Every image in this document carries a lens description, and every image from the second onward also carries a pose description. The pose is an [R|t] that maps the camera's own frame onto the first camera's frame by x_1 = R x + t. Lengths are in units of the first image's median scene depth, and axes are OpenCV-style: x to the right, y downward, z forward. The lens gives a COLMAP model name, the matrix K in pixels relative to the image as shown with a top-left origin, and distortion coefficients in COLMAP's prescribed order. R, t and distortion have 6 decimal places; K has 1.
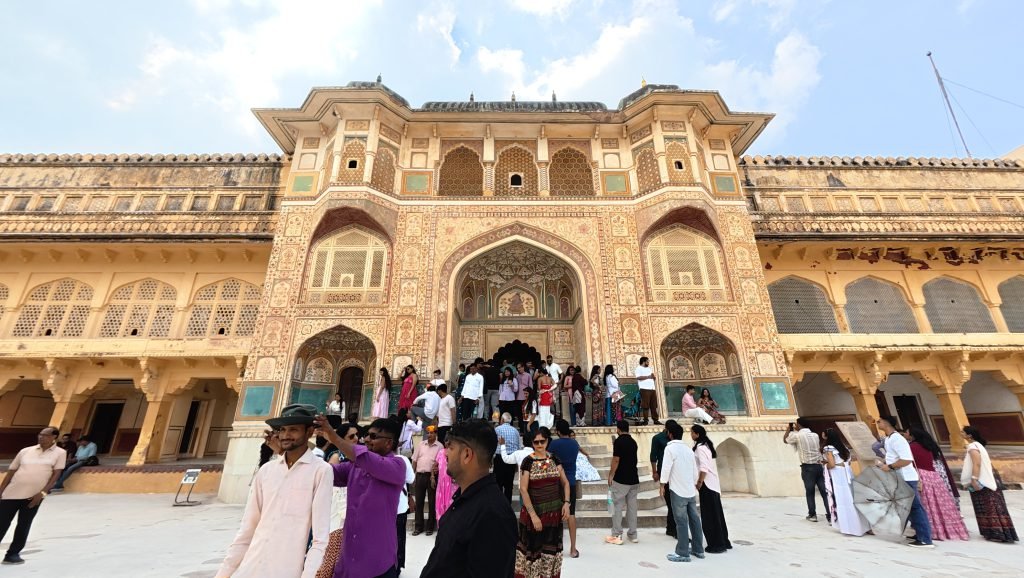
lens RADIAL K [[398.0, 0, 513.2], [0, 398.0, 286.6], [0, 0, 1]] dist [-0.001039, -0.001283]
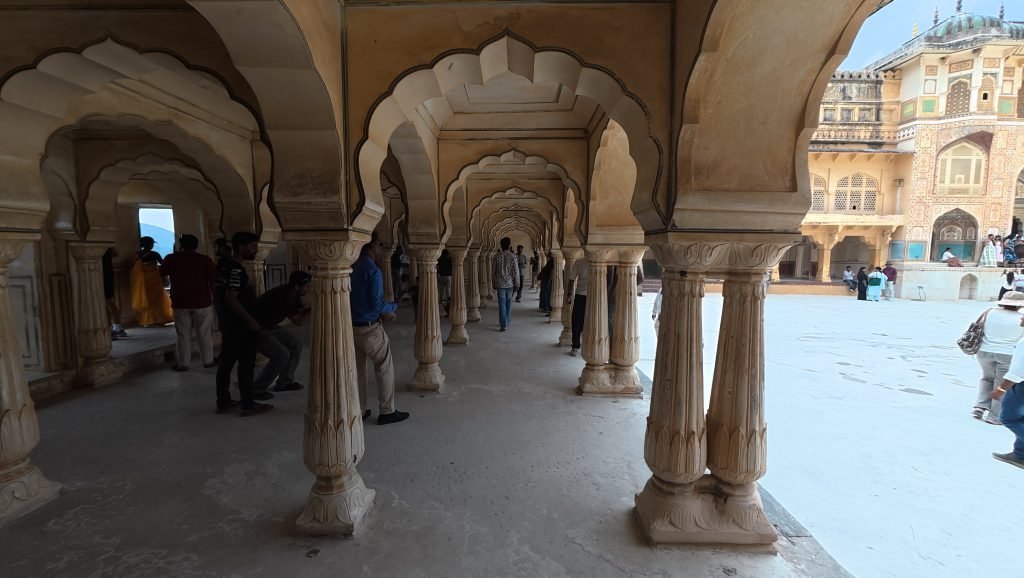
lens RADIAL K [[420.9, 0, 506.0], [0, 420.9, 302.5], [0, 0, 1]] dist [-0.004405, -0.001526]
pose [[0.999168, 0.026915, -0.030651, -1.950347], [-0.011201, 0.903573, 0.428287, -0.239605], [0.039222, -0.427587, 0.903123, -0.727420]]
